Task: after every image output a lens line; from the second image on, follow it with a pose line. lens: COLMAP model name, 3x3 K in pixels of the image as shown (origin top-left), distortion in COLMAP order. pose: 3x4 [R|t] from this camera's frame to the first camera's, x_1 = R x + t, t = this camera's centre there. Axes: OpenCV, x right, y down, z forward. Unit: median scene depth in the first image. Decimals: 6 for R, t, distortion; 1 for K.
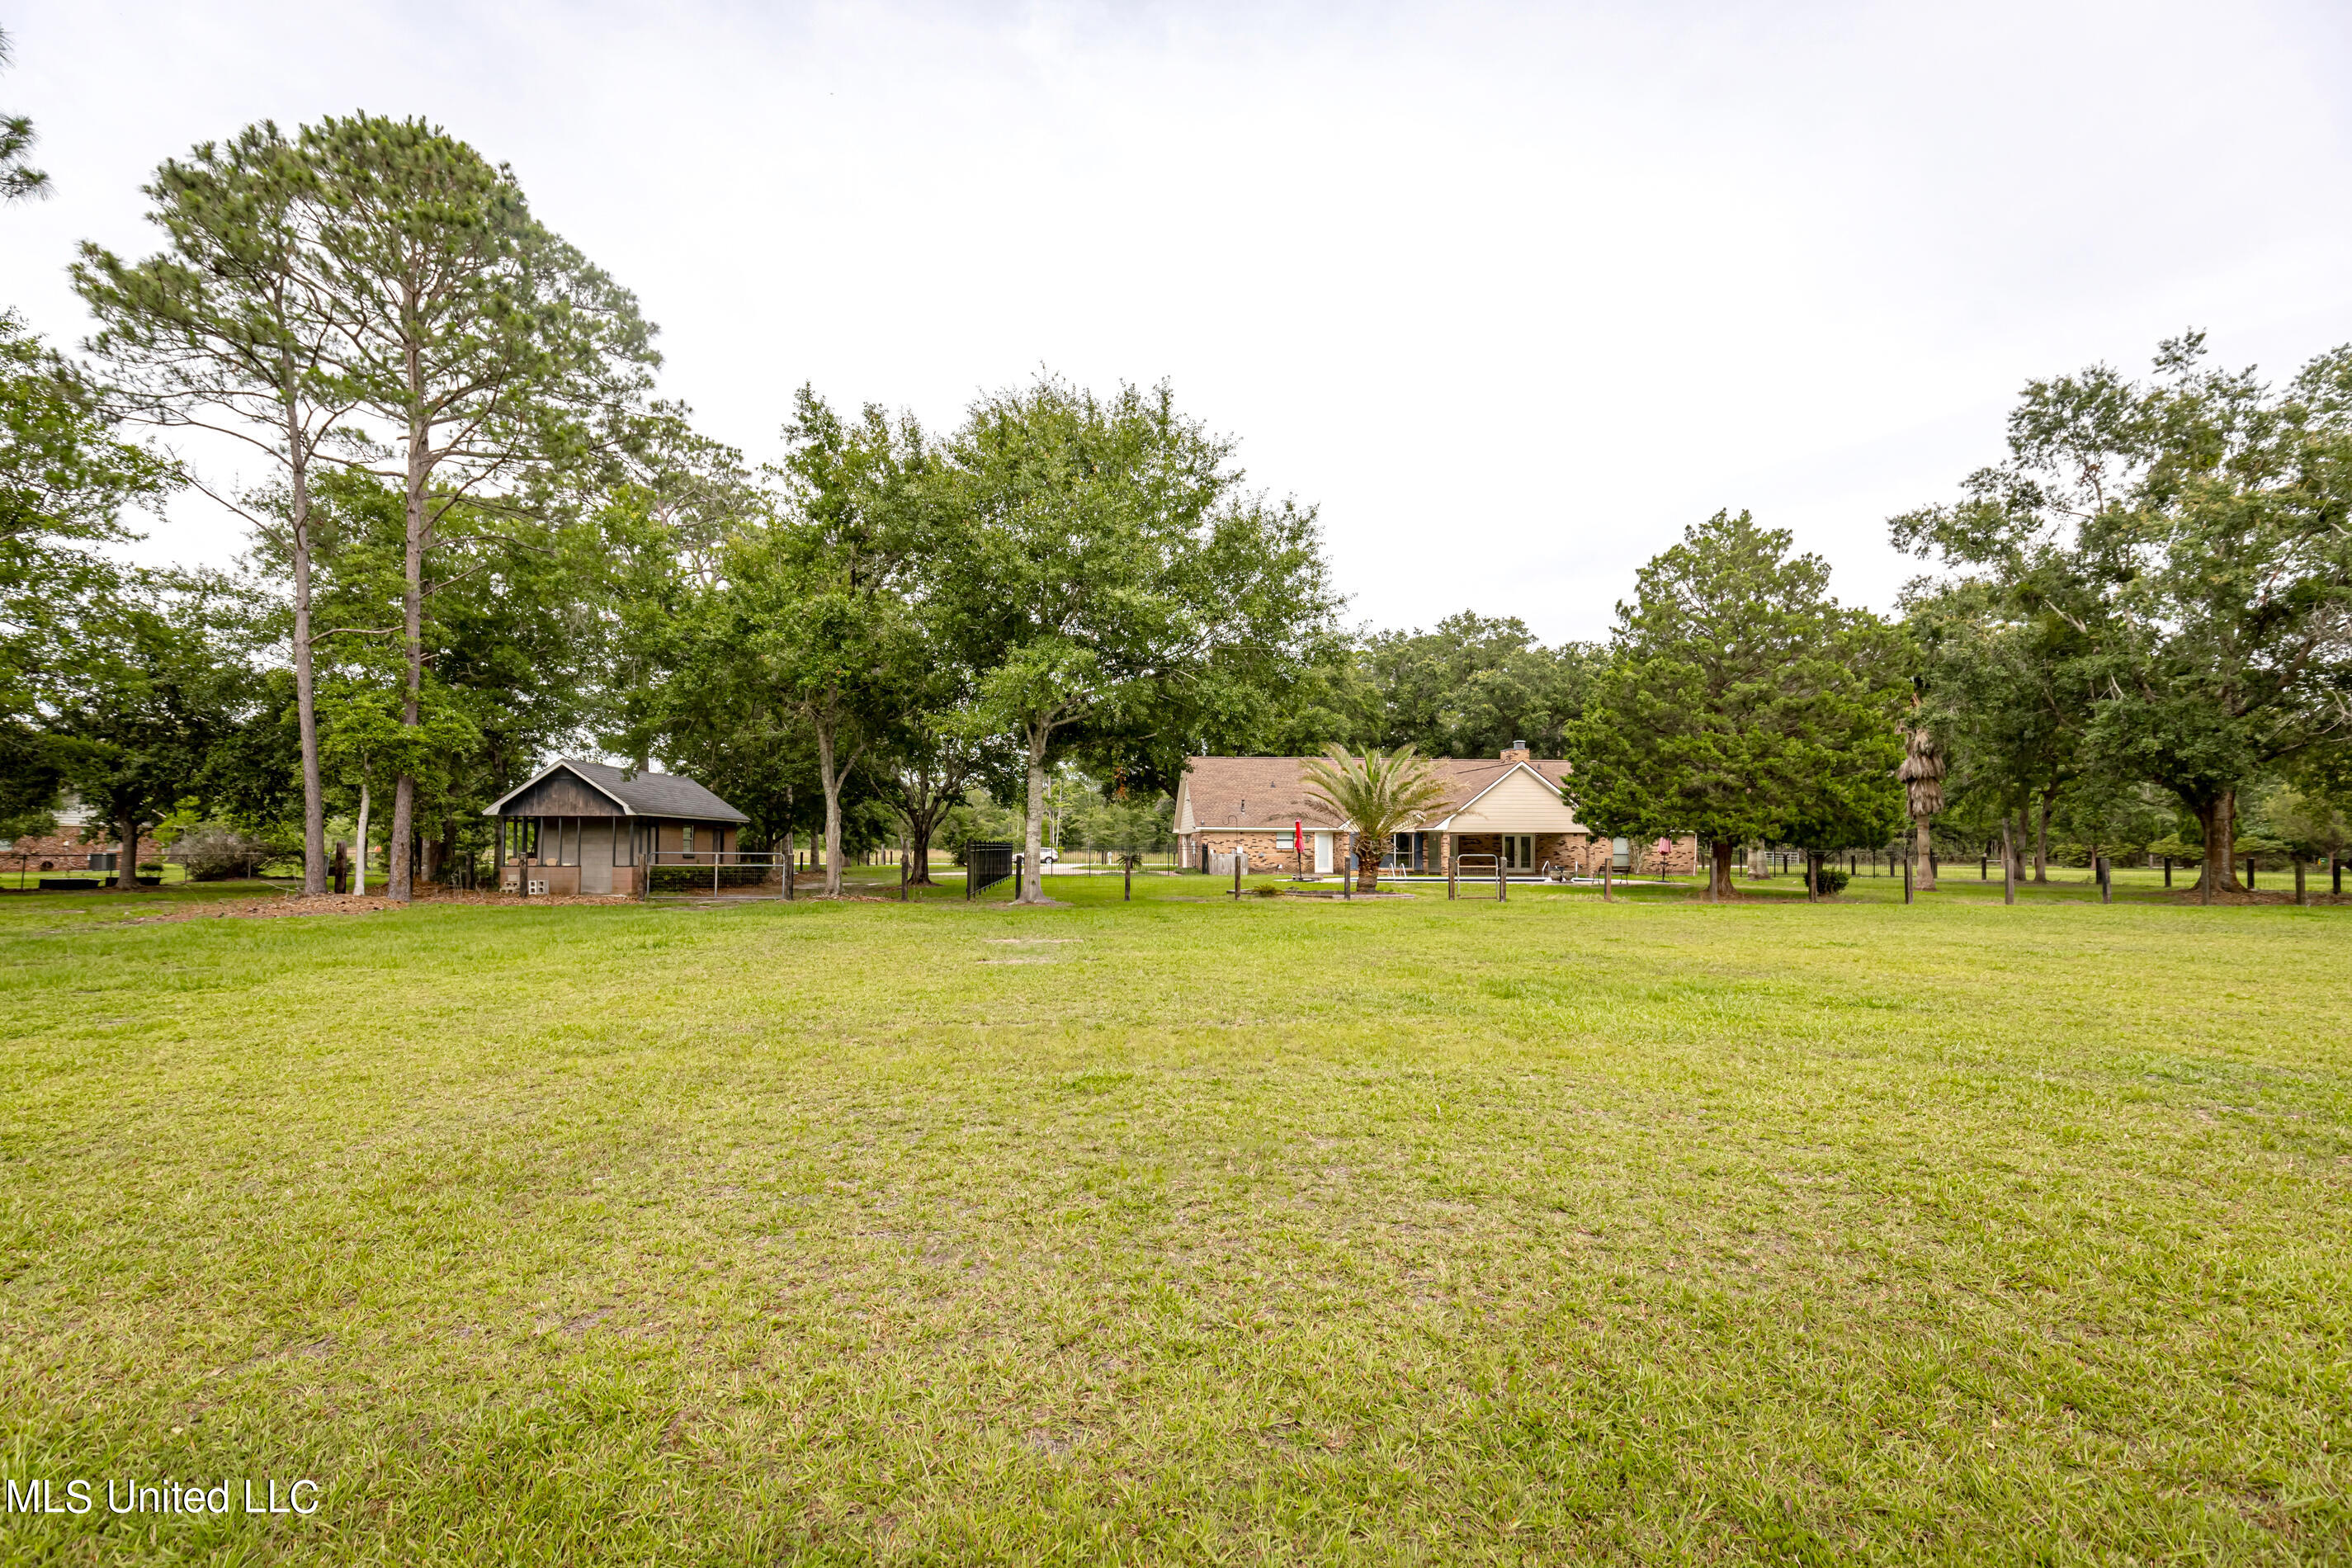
lens RADIAL K [[1102.5, 0, 1176.4], [0, 1102.5, 839.9], [0, 0, 1]] dist [0.018464, 0.000678]
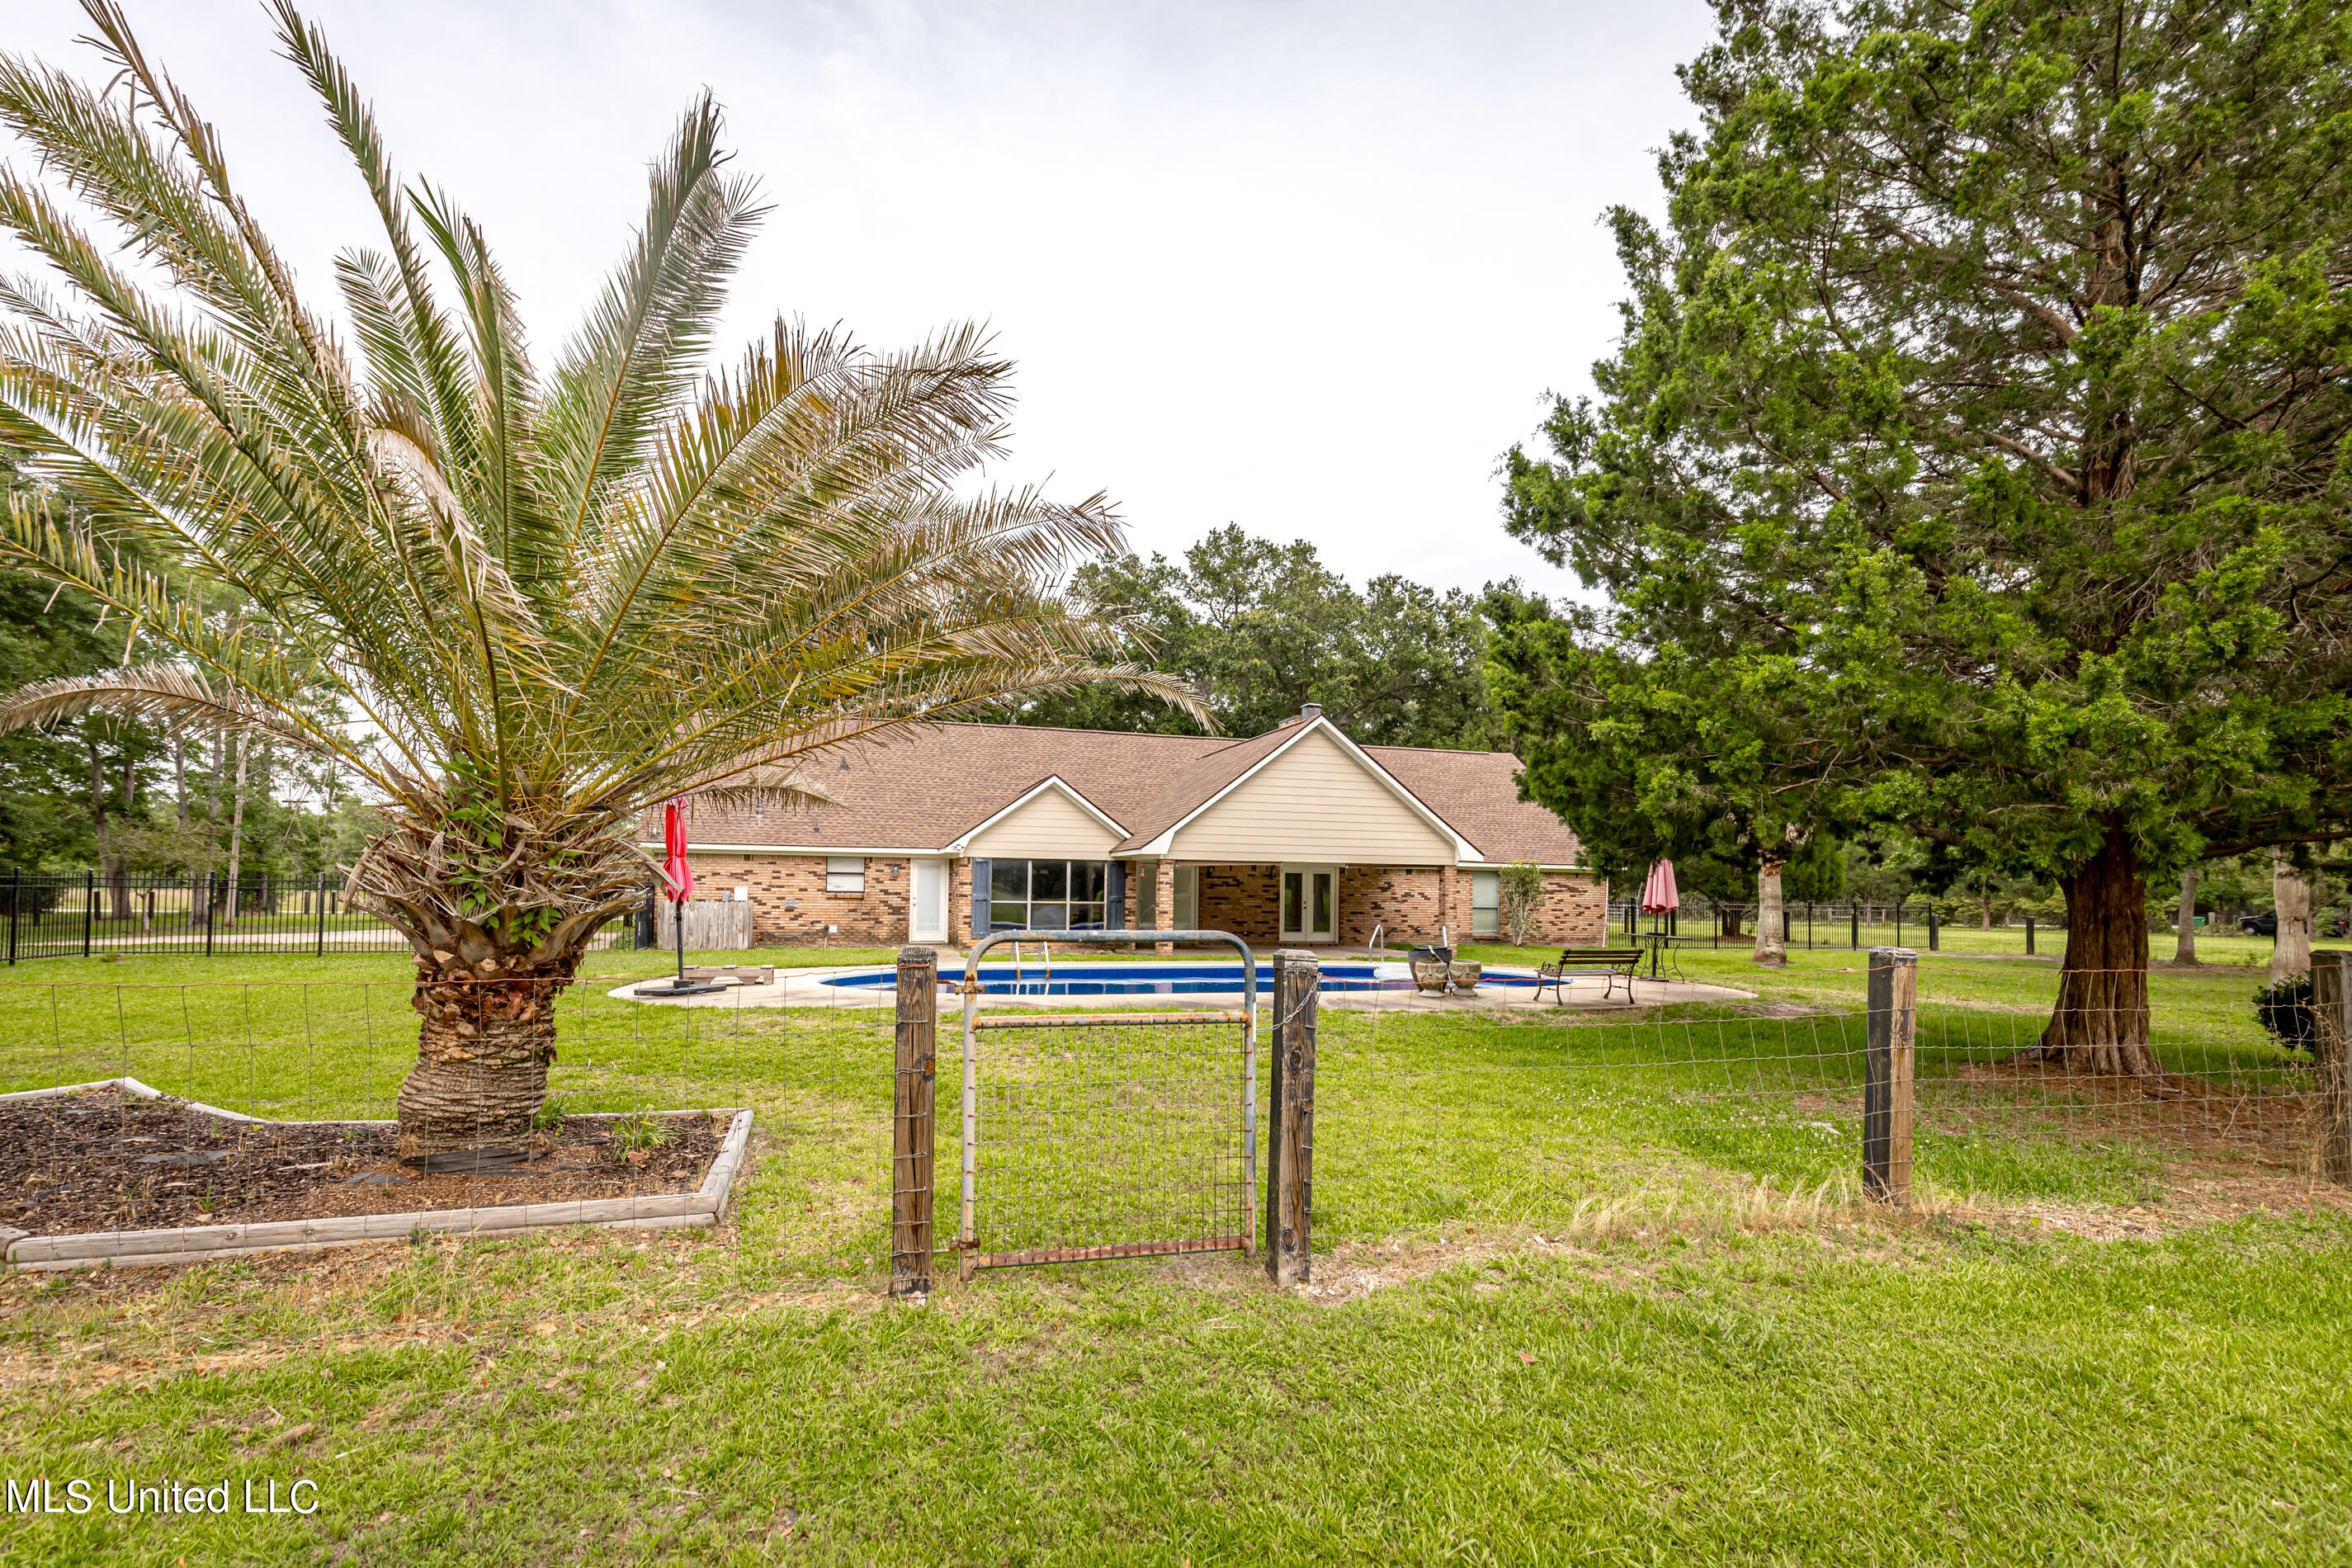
lens RADIAL K [[1094.7, 0, 1161.2], [0, 1094.7, 903.0], [0, 0, 1]] dist [0.001118, 0.000317]
pose [[0.983816, 0.009848, 0.178911, 0.149396], [-0.011964, 0.999871, 0.010750, 0.006219], [-0.178782, -0.012717, 0.983806, 0.509134]]
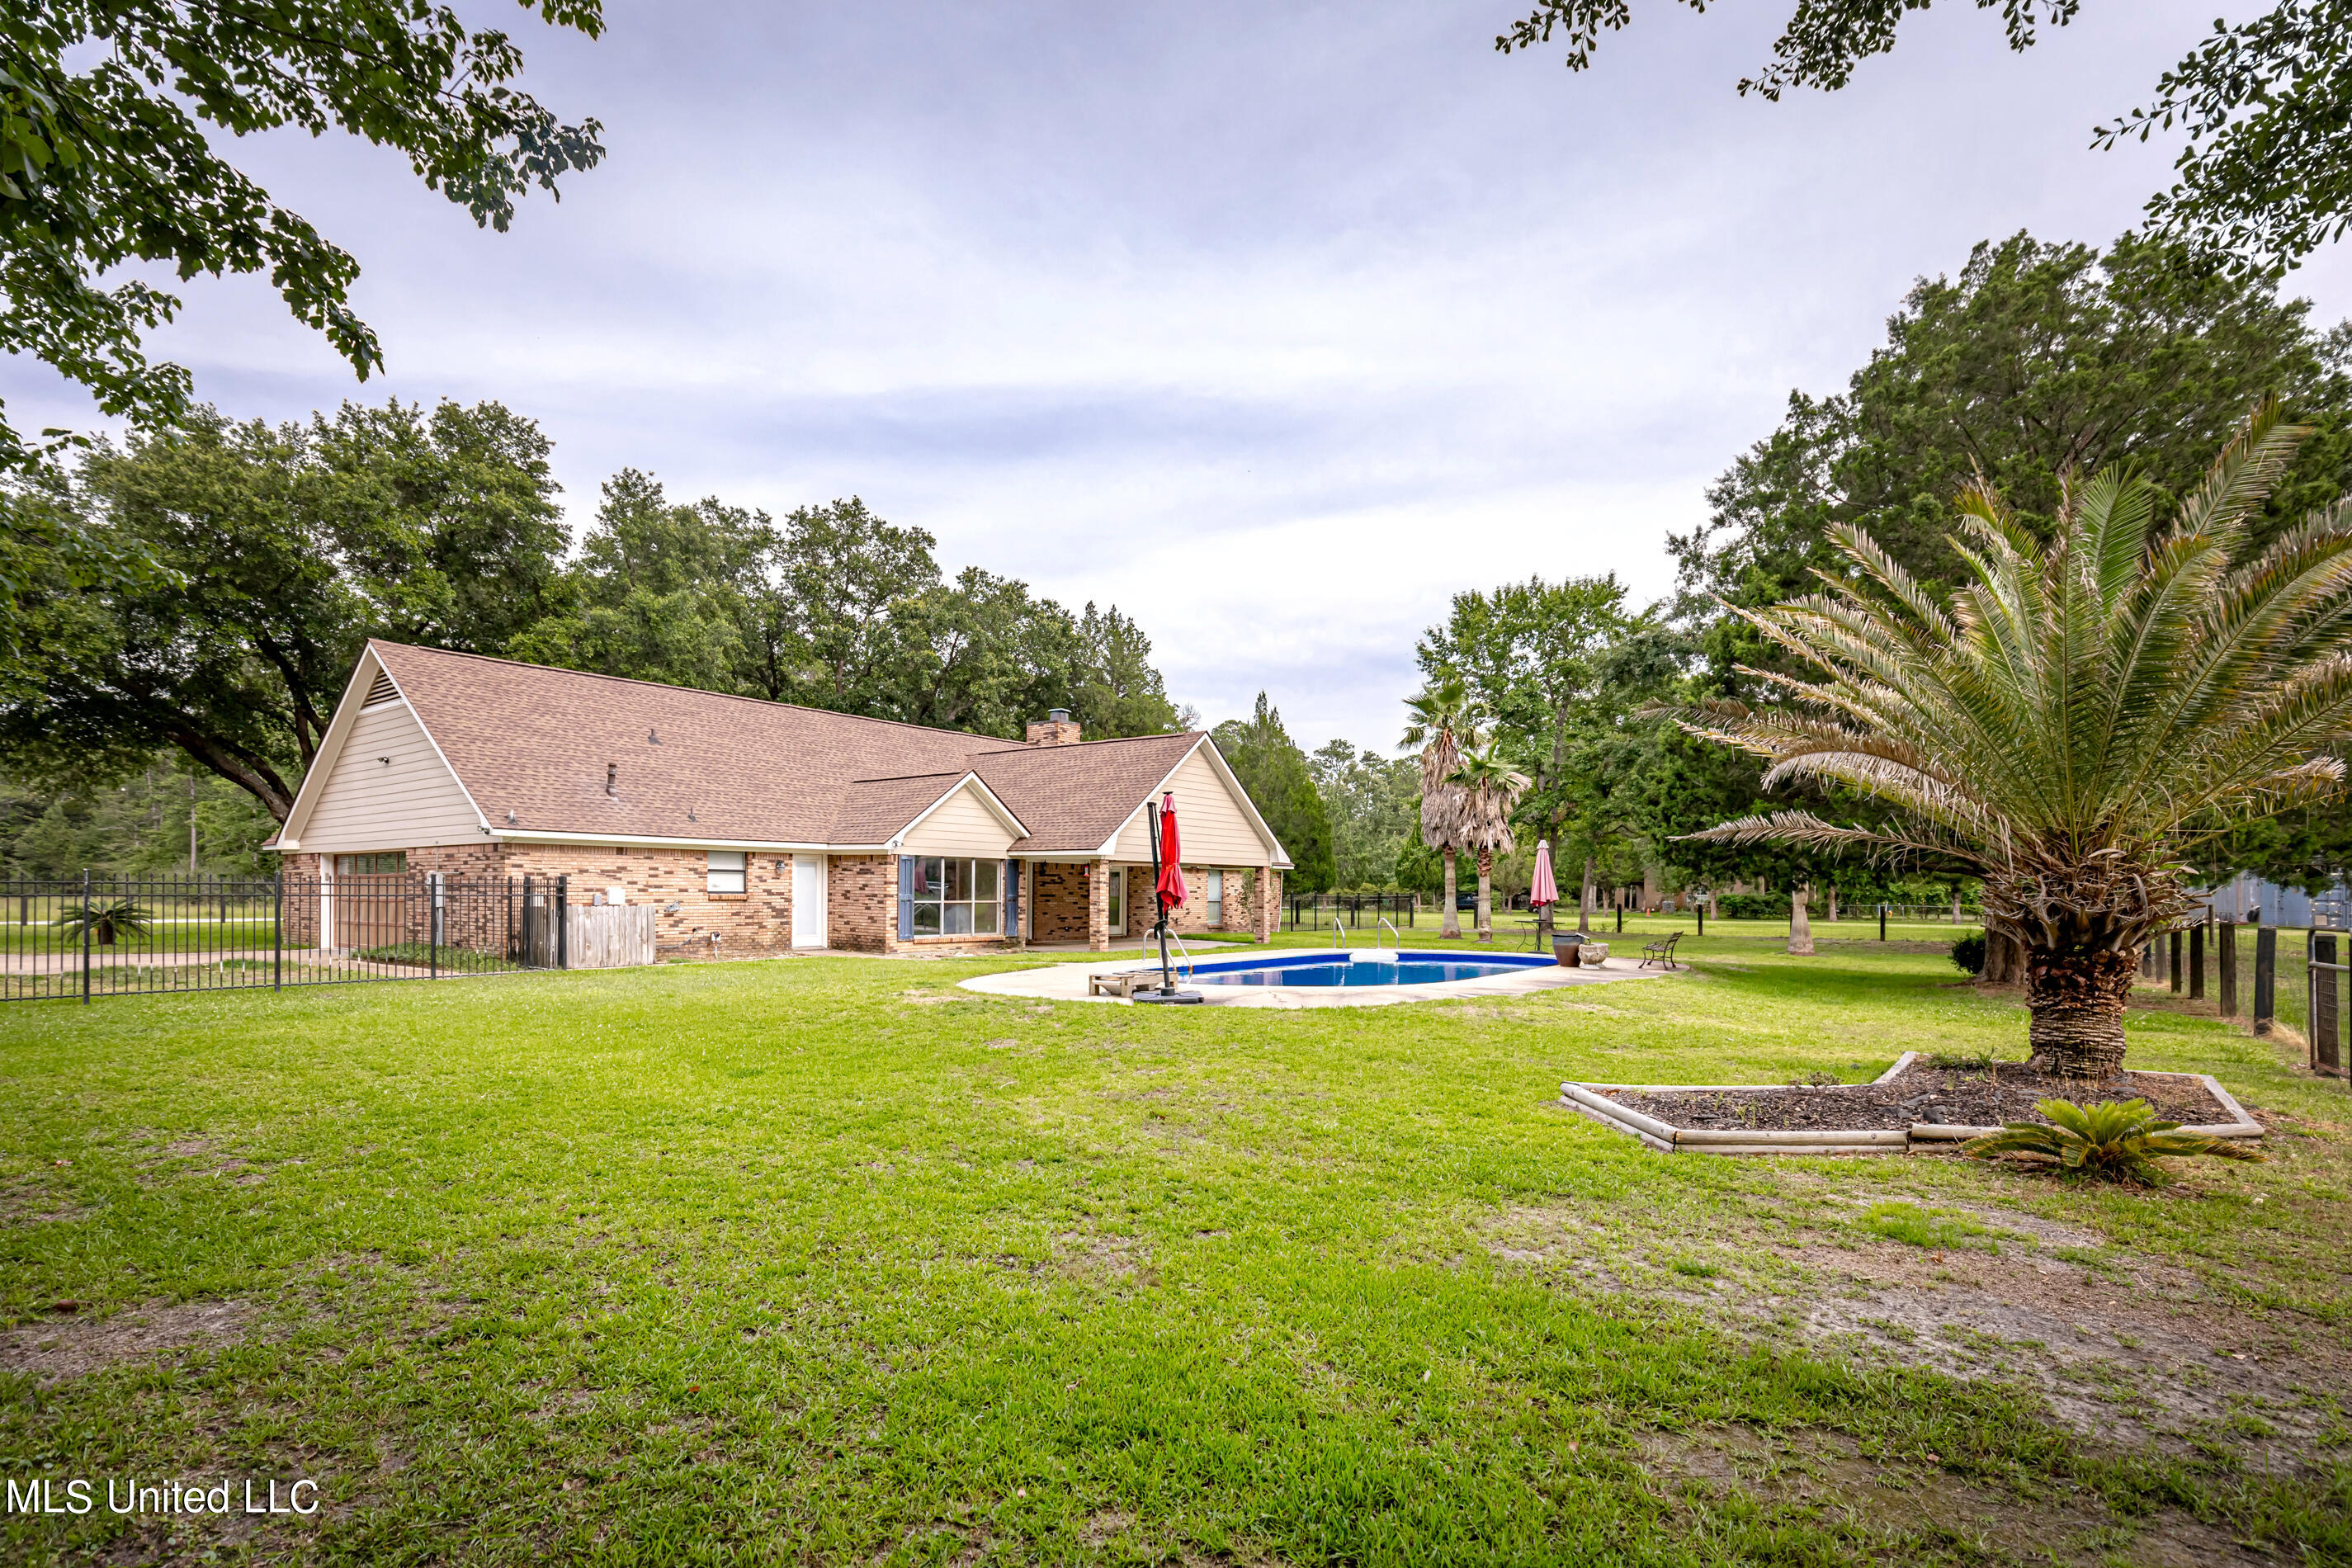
lens RADIAL K [[1116.2, 0, 1170.7], [0, 1116.2, 893.1], [0, 0, 1]] dist [0.002044, 0.000238]
pose [[0.688016, 0.002520, 0.725692, -0.088676], [-0.009953, 0.999933, 0.005963, 0.004327], [-0.725628, -0.011326, 0.687994, 0.598896]]
